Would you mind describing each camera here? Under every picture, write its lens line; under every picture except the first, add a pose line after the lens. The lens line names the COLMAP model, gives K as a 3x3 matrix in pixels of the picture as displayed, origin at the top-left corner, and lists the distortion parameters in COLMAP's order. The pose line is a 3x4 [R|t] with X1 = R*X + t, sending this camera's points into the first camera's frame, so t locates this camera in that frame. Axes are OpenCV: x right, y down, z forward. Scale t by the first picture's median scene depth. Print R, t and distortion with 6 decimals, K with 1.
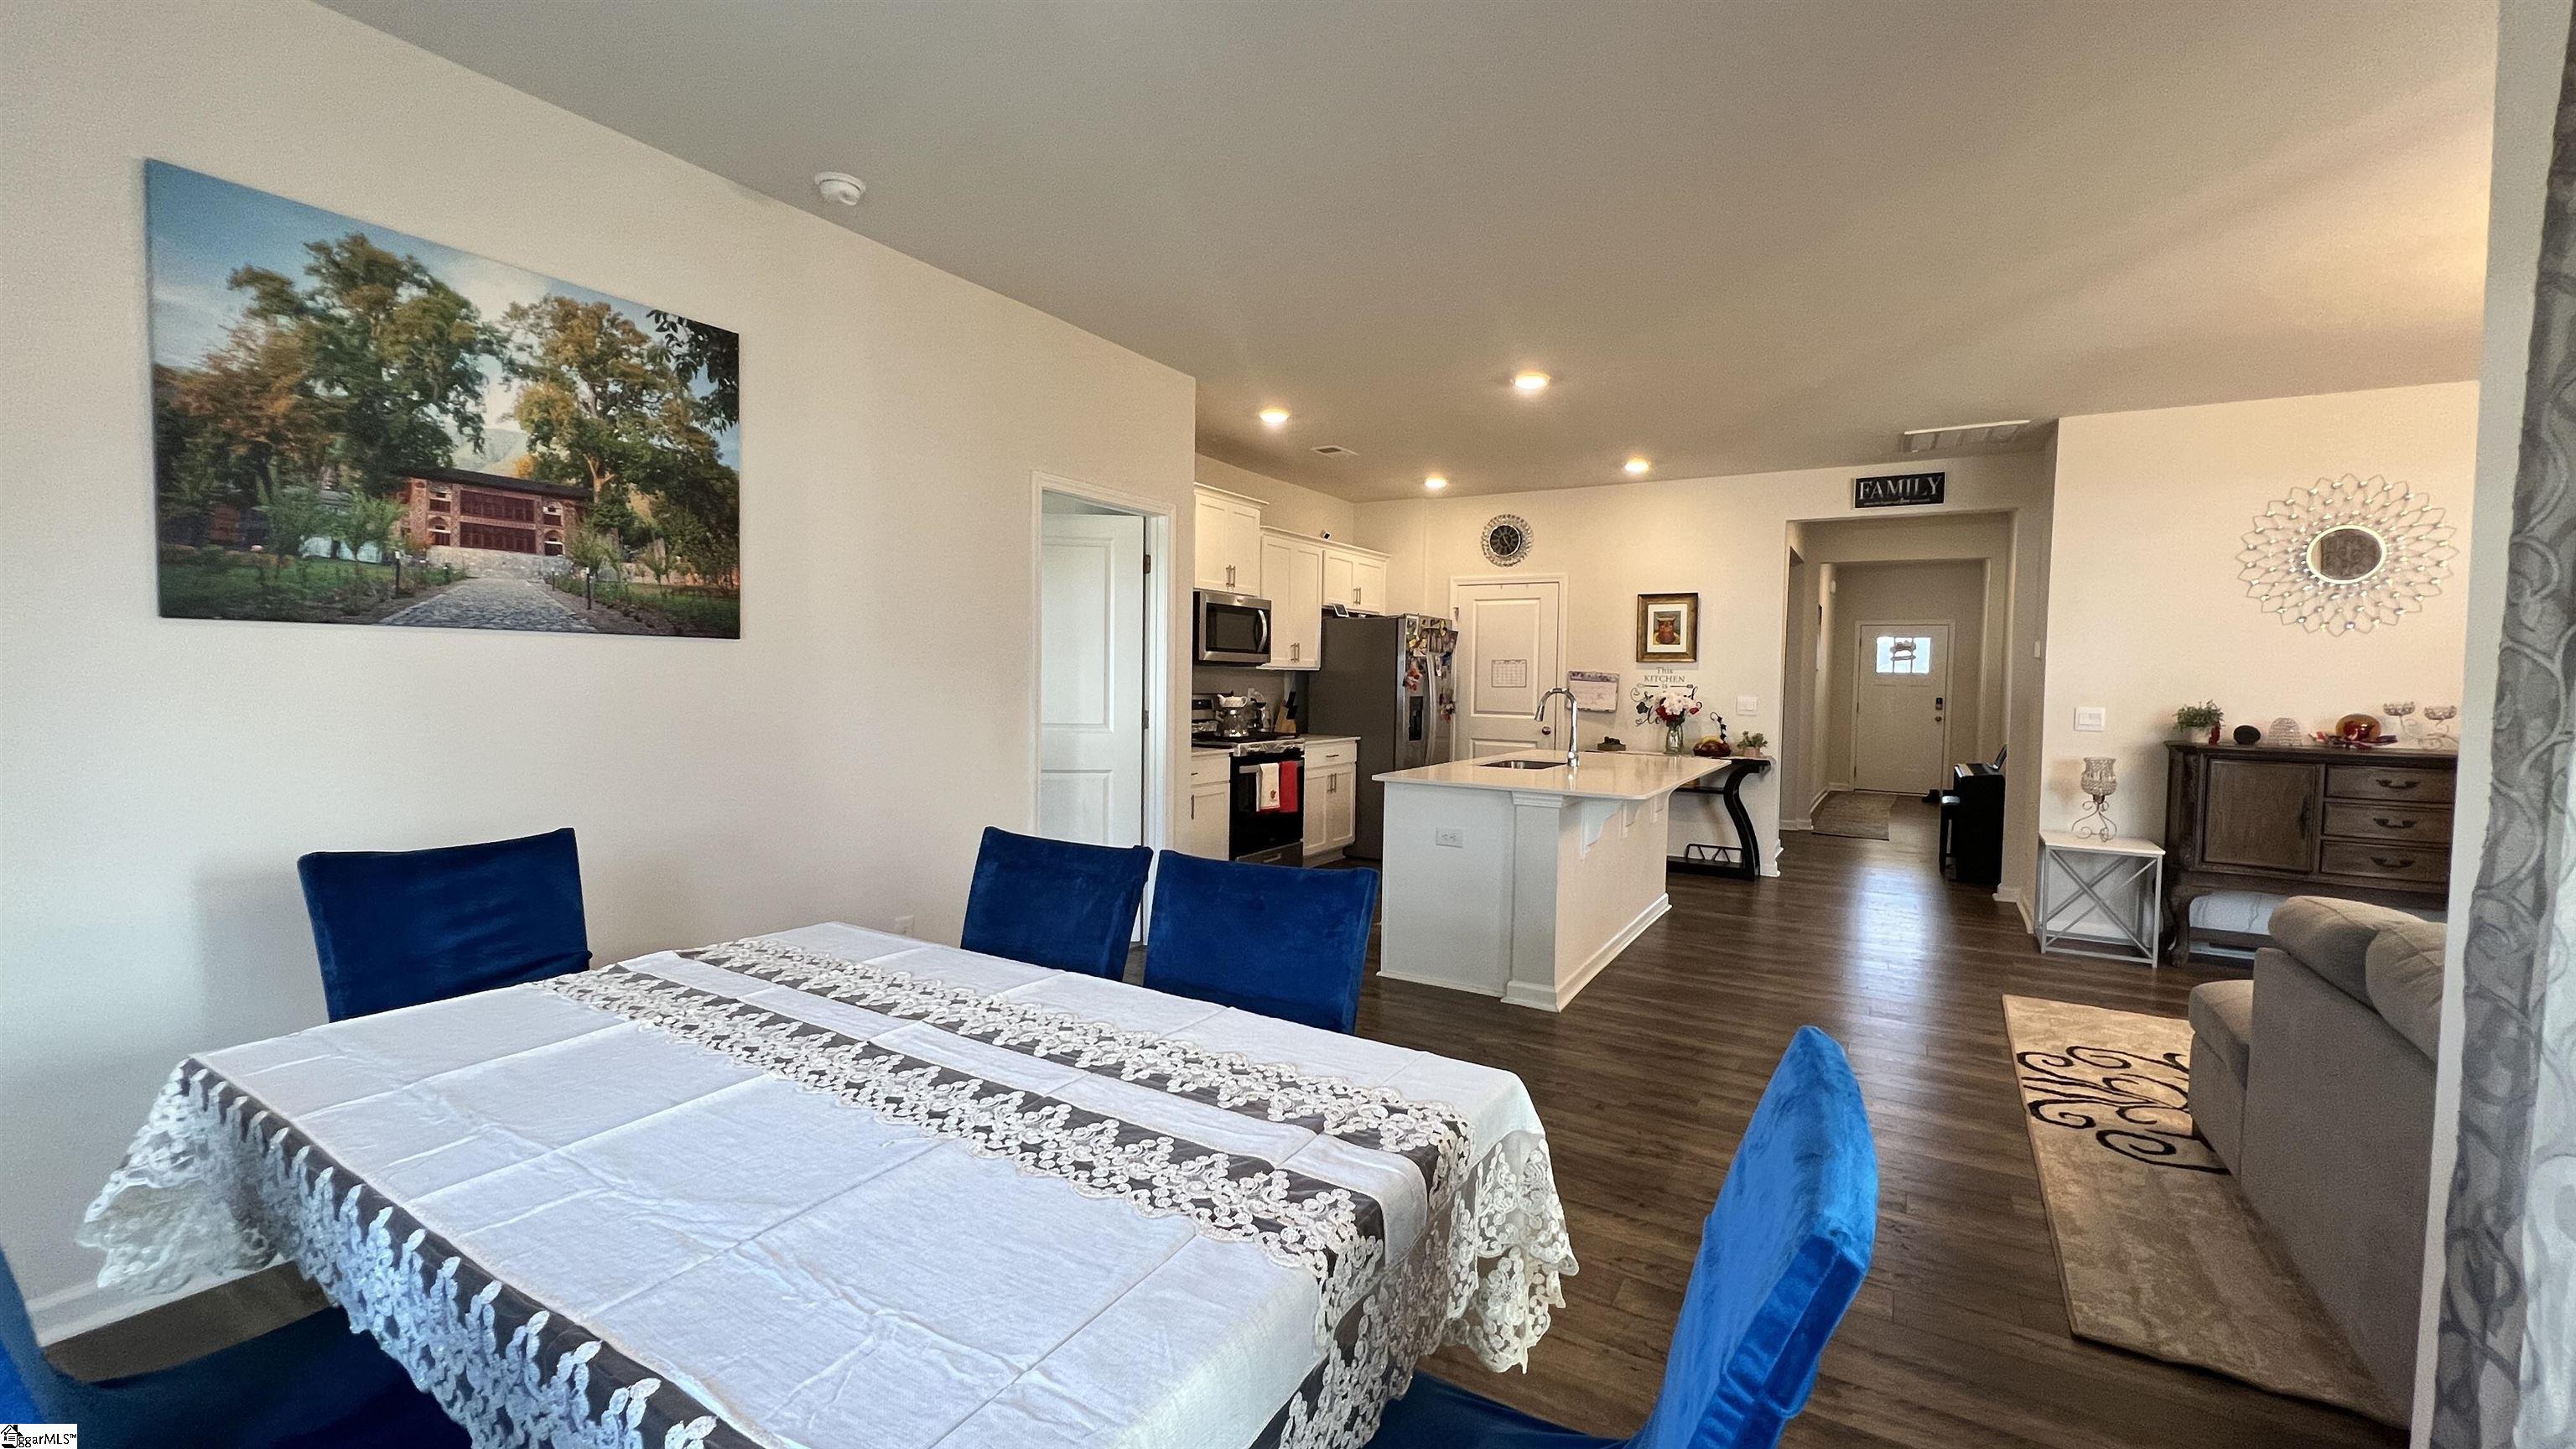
lens RADIAL K [[1033.9, 0, 1289.6], [0, 1033.9, 720.5], [0, 0, 1]] dist [-0.000611, 0.000223]
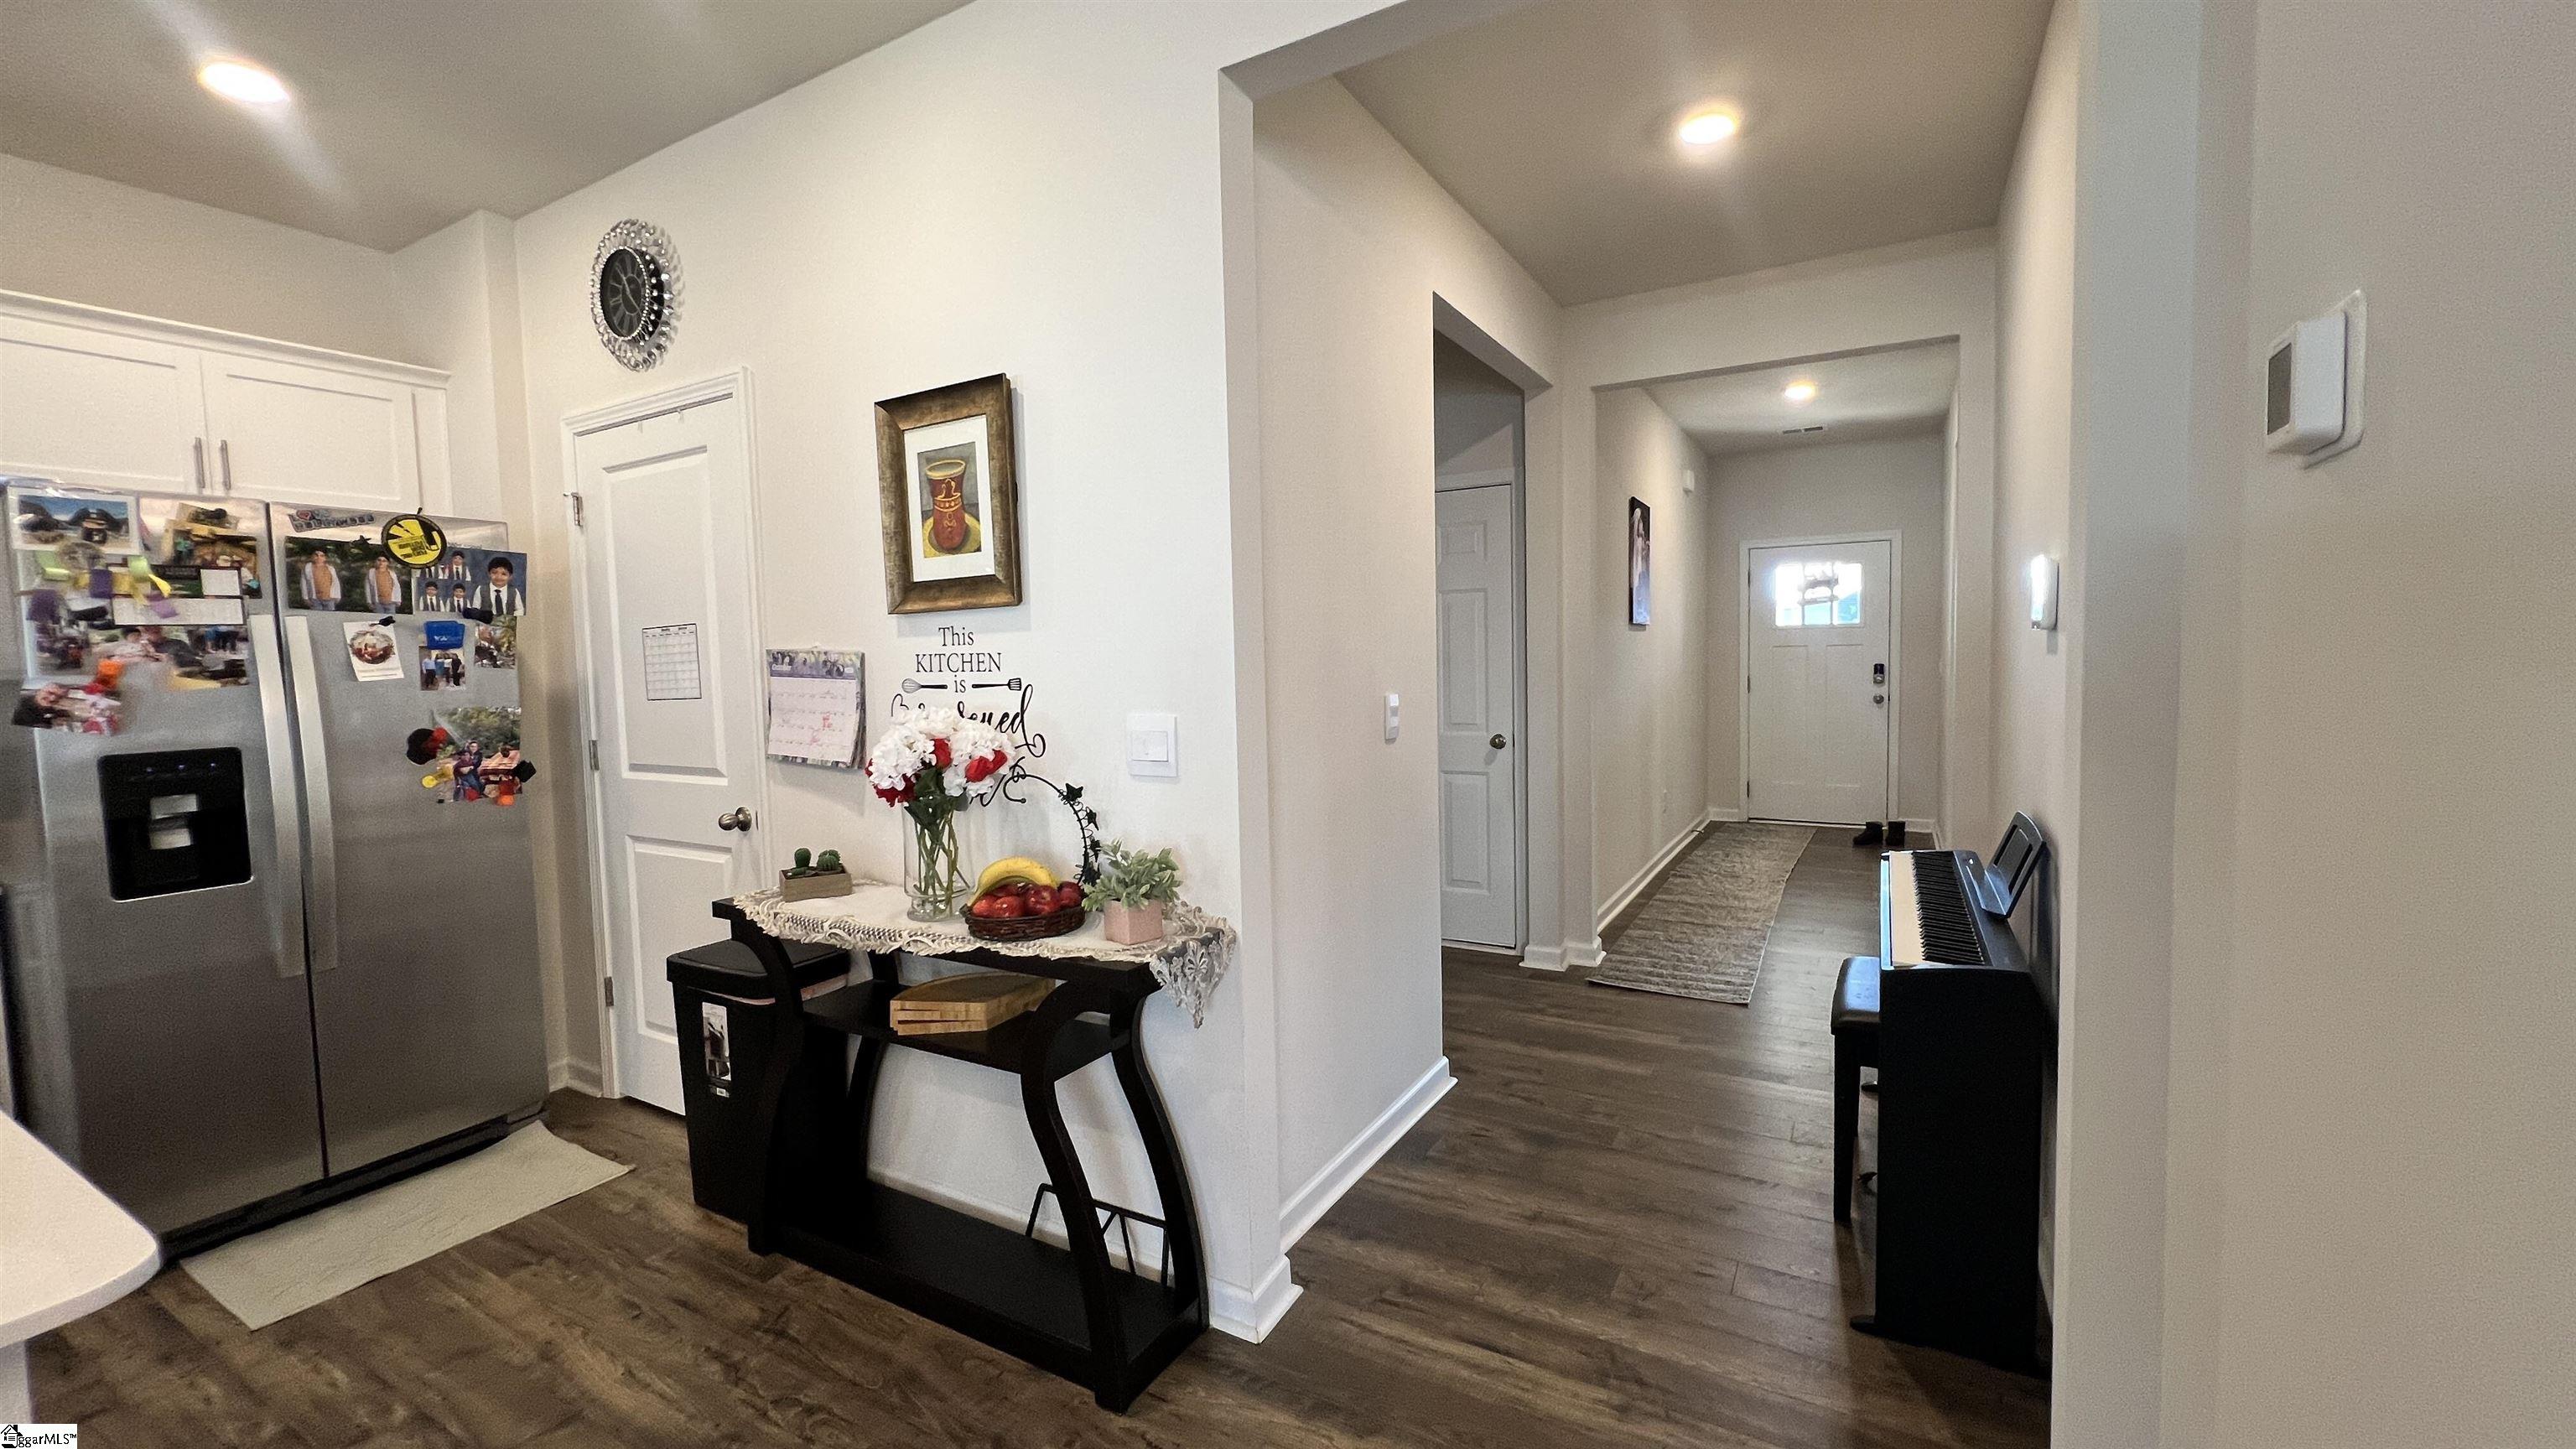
lens RADIAL K [[1033.9, 0, 1280.7], [0, 1033.9, 720.3], [0, 0, 1]] dist [-0.000611, 0.000223]
pose [[0.998919, -0.044407, 0.013722, 0.669170], [0.044177, 0.998885, 0.016652, -0.034374], [-0.014446, -0.016028, 0.999767, 0.996147]]
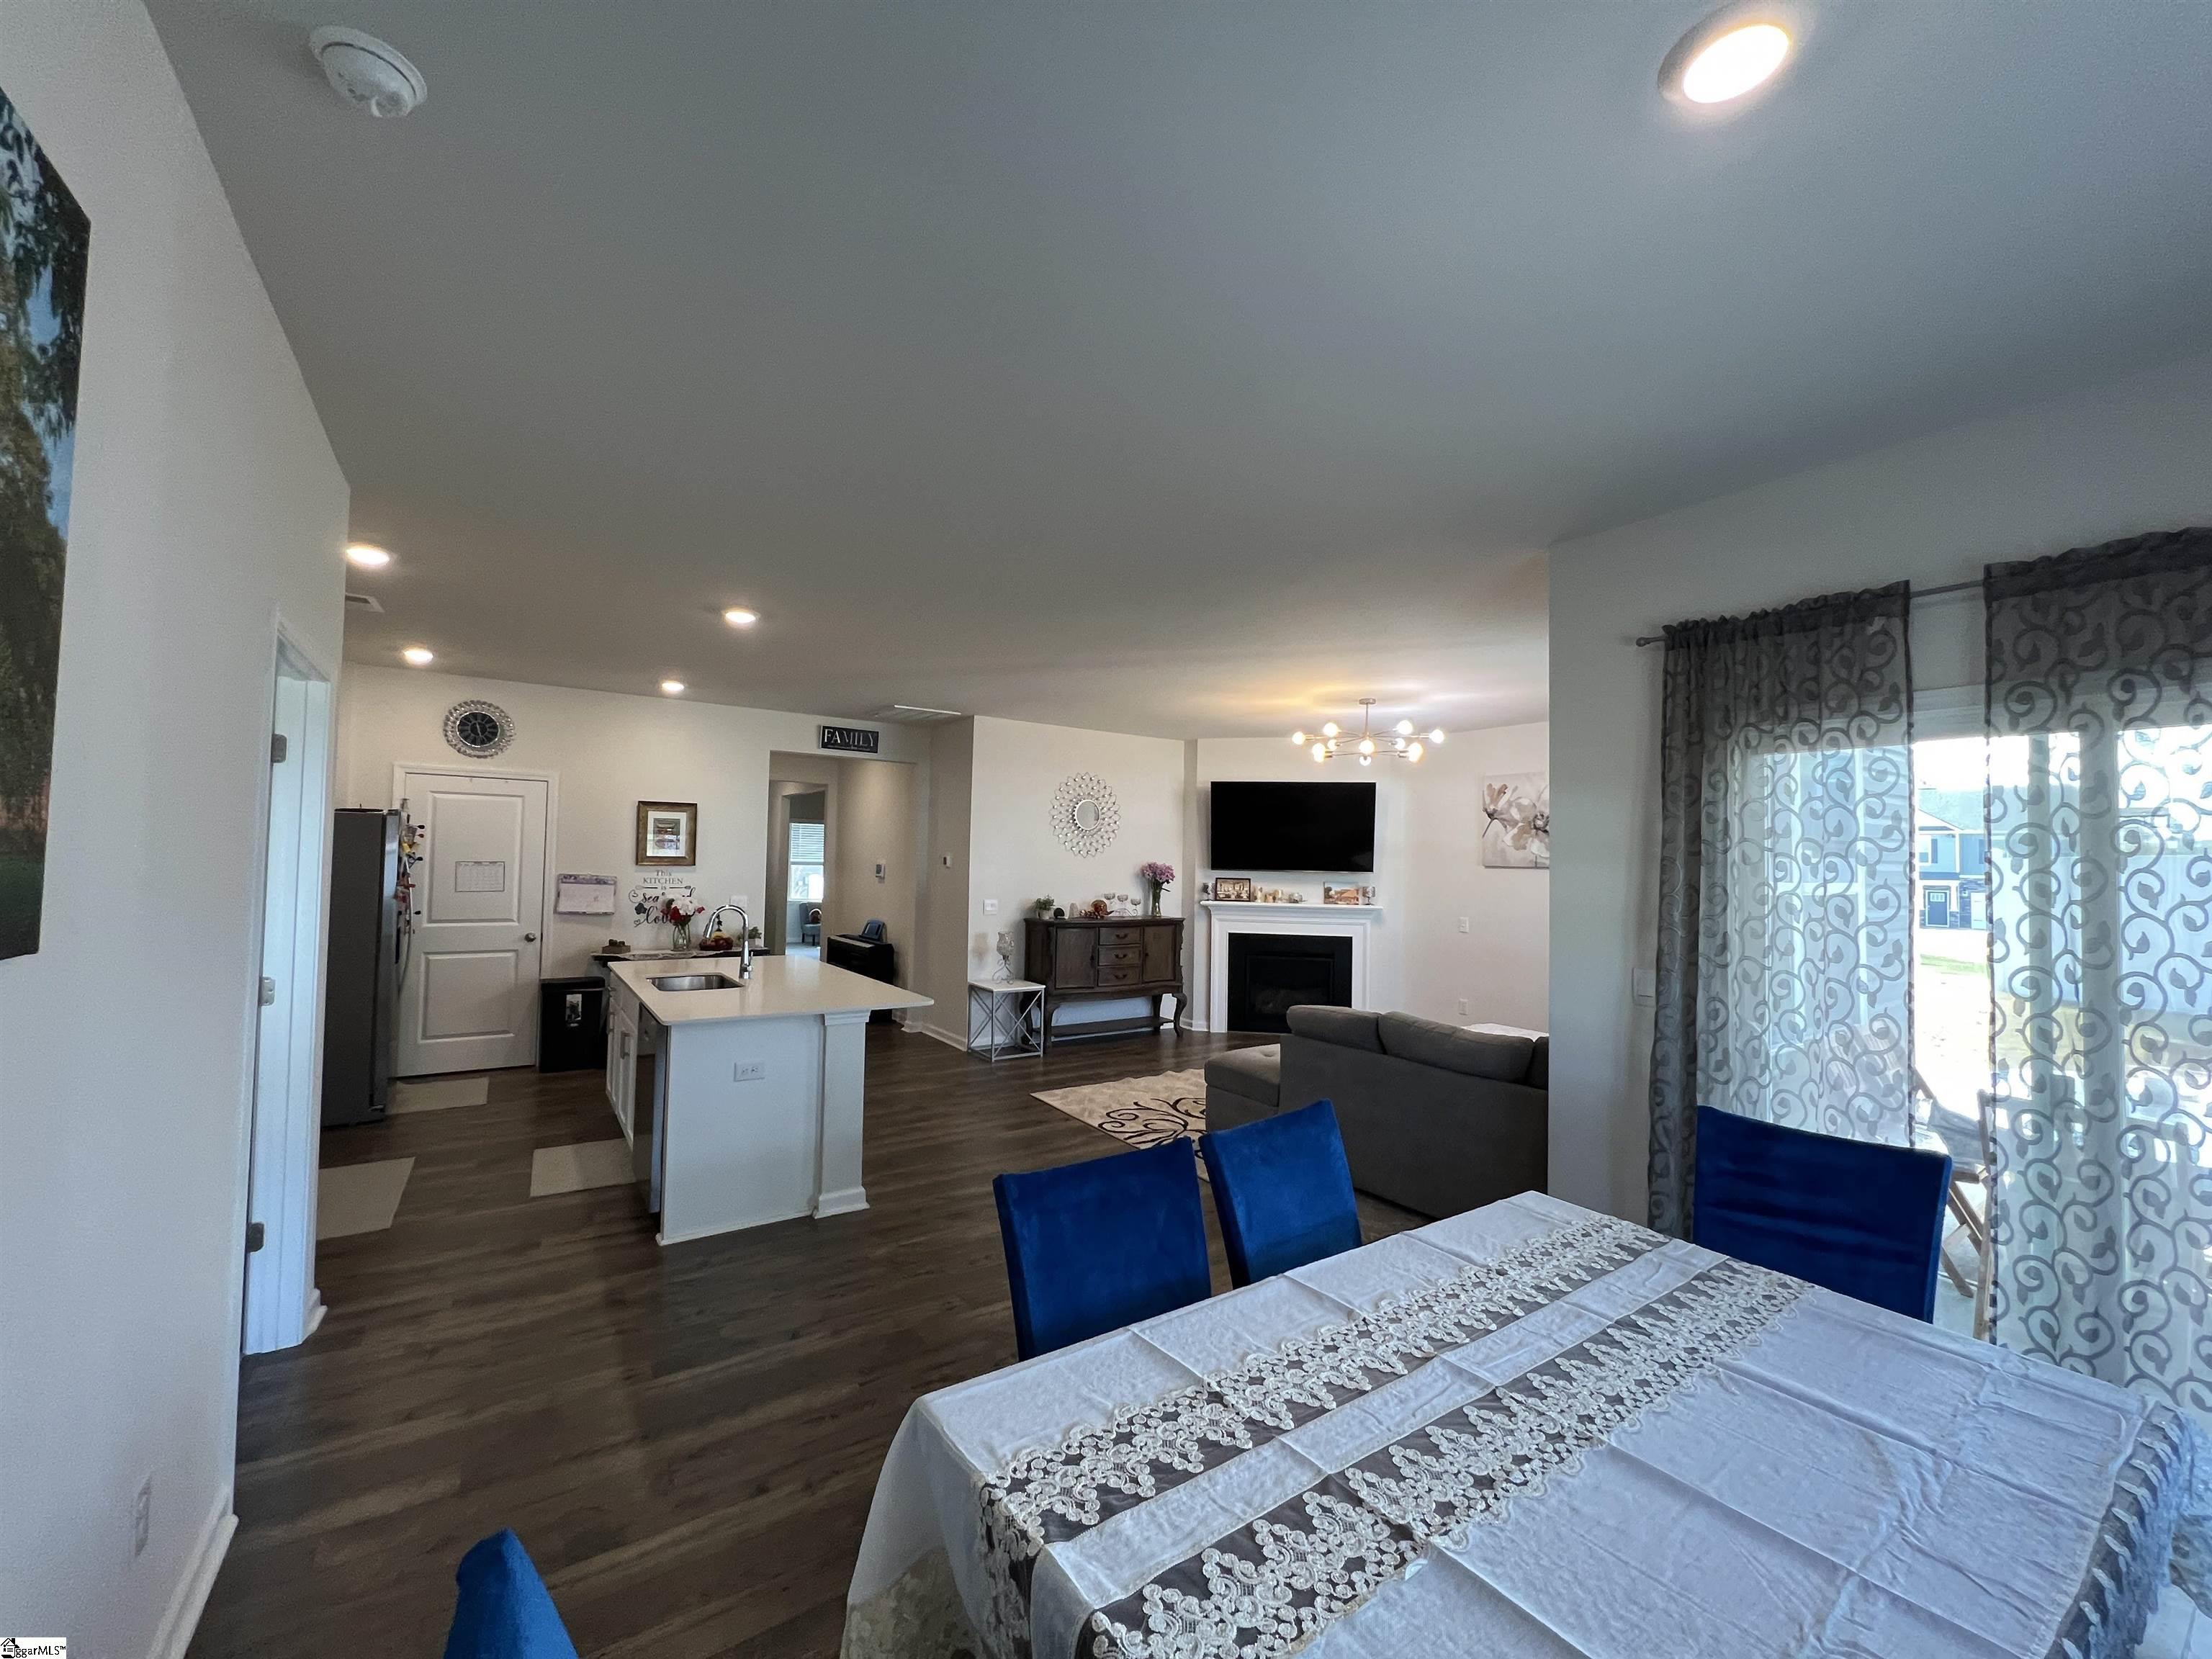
lens RADIAL K [[881.4, 0, 1105.9], [0, 881.4, 834.7], [0, 0, 1]] dist [-0.002035, 0.000780]
pose [[0.415270, 0.022984, 0.909408, -0.409917], [0.026697, 0.998942, -0.037438, -0.061038], [-0.909306, 0.039825, 0.414218, 0.294020]]
